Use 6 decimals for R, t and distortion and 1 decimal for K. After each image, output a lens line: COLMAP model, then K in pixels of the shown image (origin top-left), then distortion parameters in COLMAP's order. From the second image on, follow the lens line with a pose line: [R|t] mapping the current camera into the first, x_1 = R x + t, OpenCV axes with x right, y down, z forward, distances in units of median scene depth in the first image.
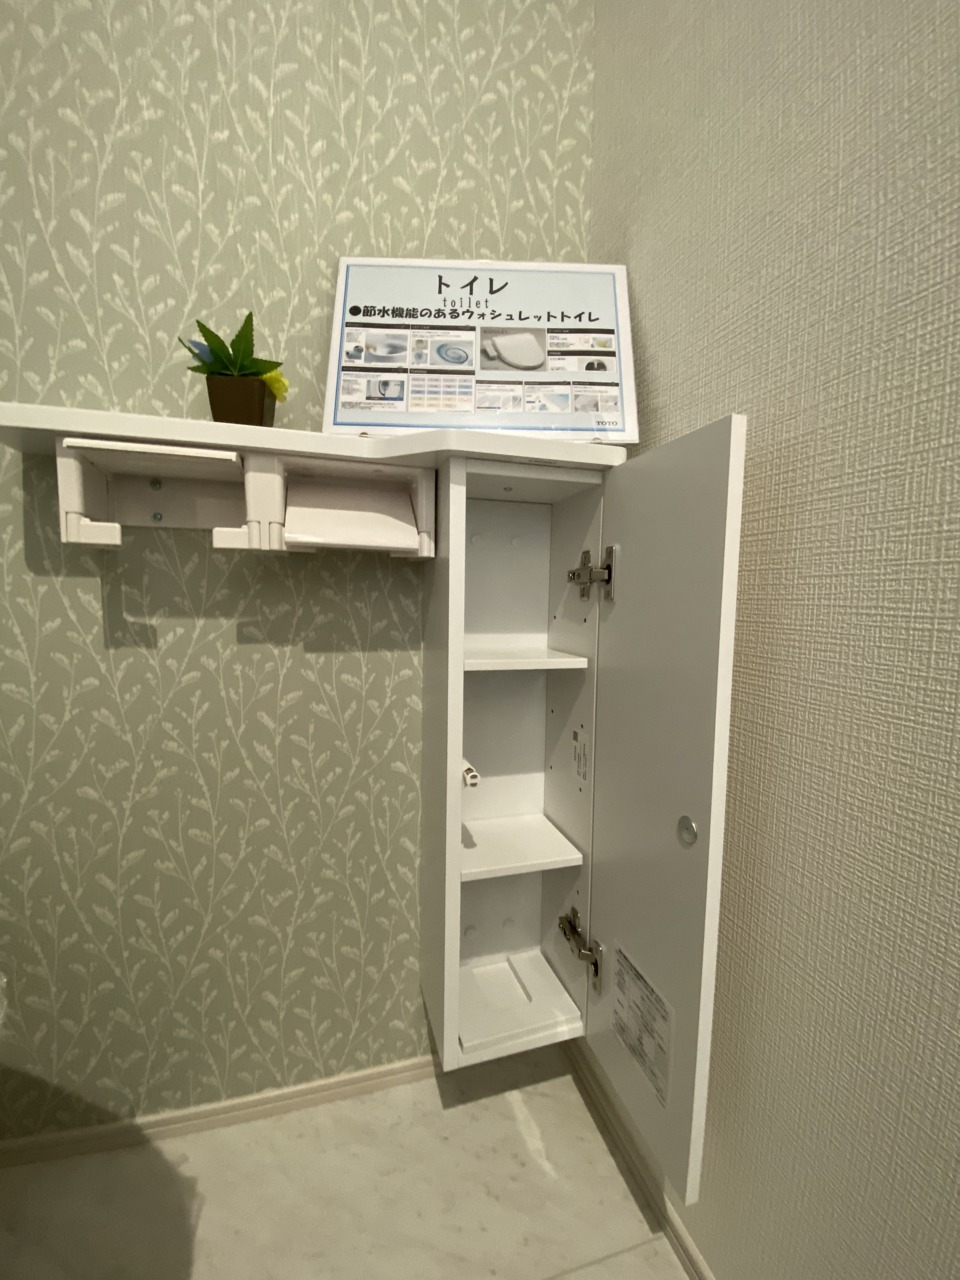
lens RADIAL K [[518.4, 0, 487.9], [0, 518.4, 639.5], [0, 0, 1]] dist [0.042419, -0.034230]
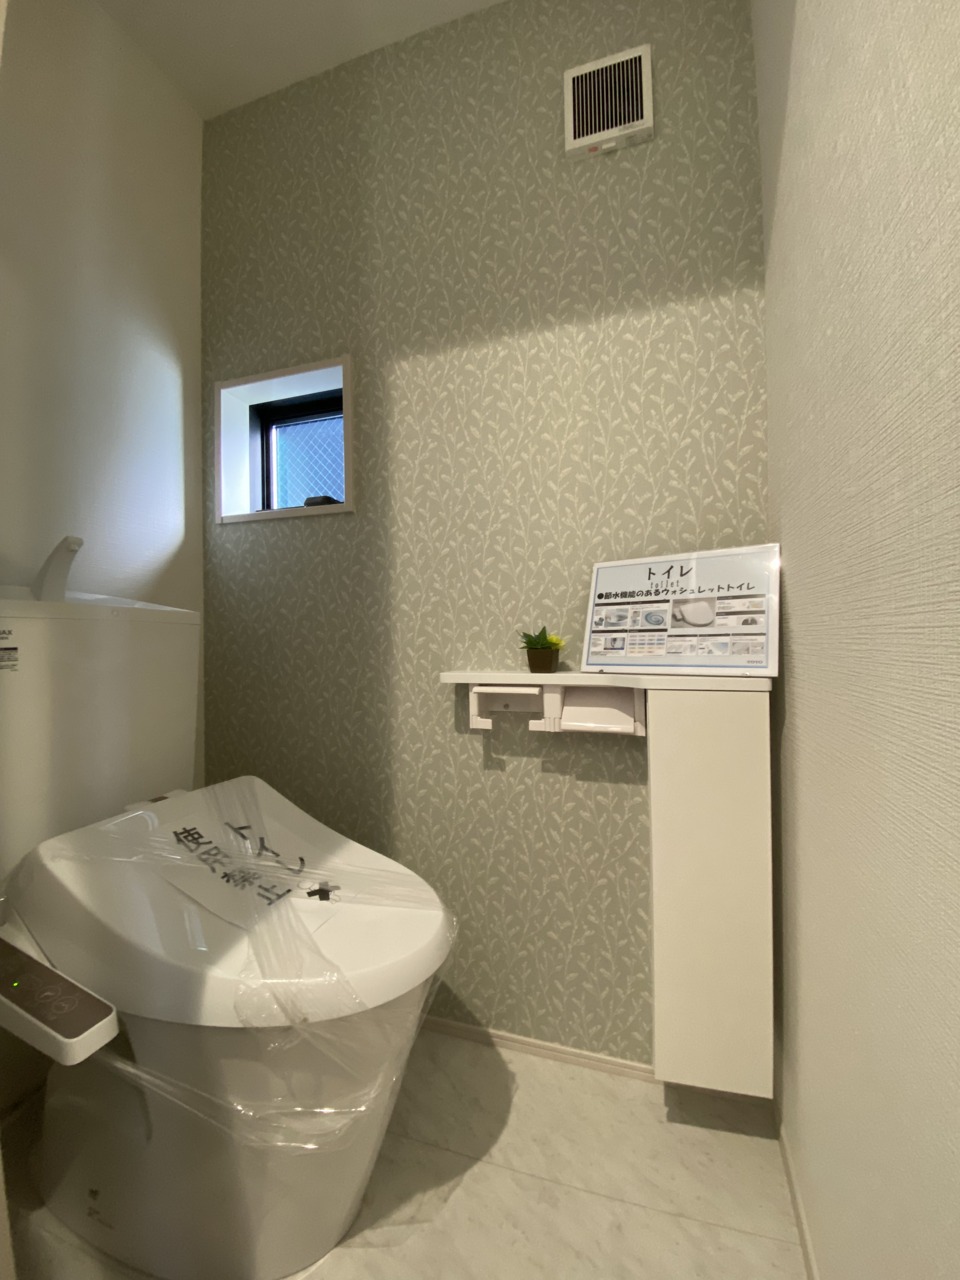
lens RADIAL K [[518.4, 0, 487.9], [0, 518.4, 639.5], [0, 0, 1]] dist [0.042419, -0.034230]
pose [[0.822001, -0.025659, -0.568907, 0.429534], [-0.019518, 0.997128, -0.073175, -0.331661], [0.569151, 0.071254, 0.819140, -0.656556]]
